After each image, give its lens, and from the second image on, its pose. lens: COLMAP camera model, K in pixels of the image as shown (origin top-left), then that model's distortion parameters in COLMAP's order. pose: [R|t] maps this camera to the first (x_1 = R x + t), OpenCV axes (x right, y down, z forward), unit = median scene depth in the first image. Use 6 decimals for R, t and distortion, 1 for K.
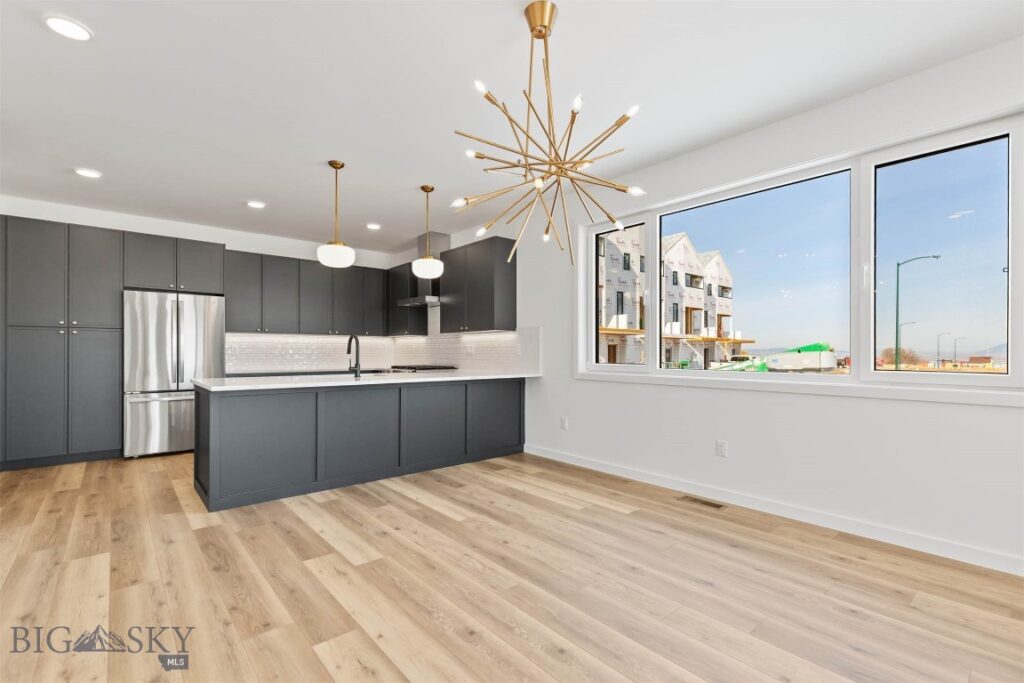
lens RADIAL K [[463.6, 0, 517.6], [0, 463.6, 350.2], [0, 0, 1]] dist [0.008401, -0.000979]
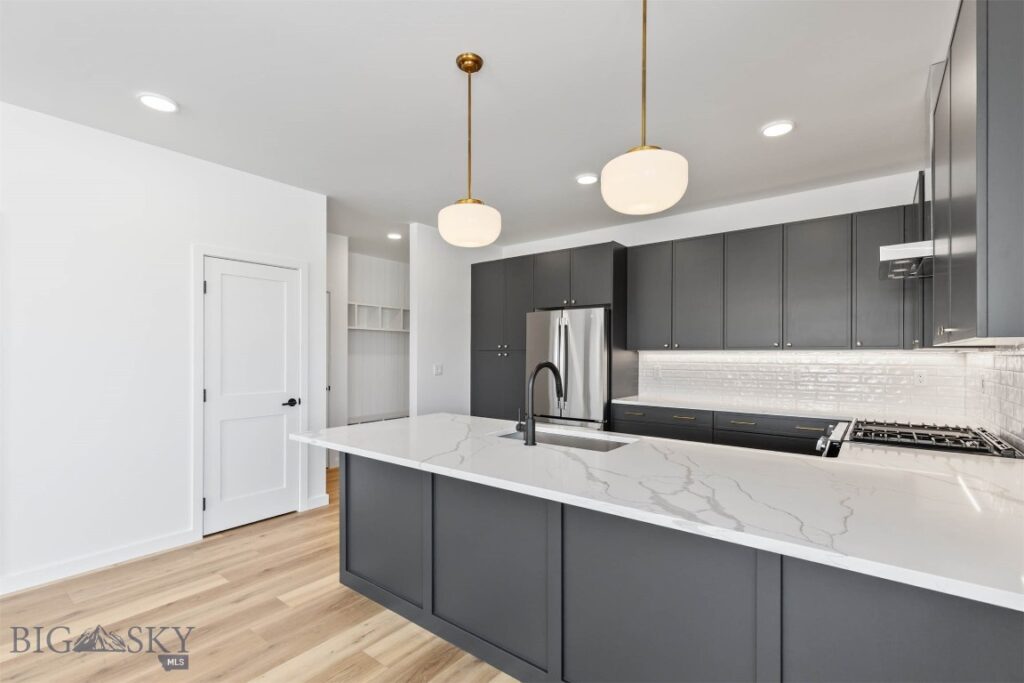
lens RADIAL K [[463.6, 0, 514.7], [0, 463.6, 356.2], [0, 0, 1]] dist [0.008401, -0.000979]
pose [[0.203724, 0.001277, -0.979028, 0.140140], [-0.001918, 0.999998, 0.000905, -0.035621], [0.979027, 0.001693, 0.203726, 0.779216]]
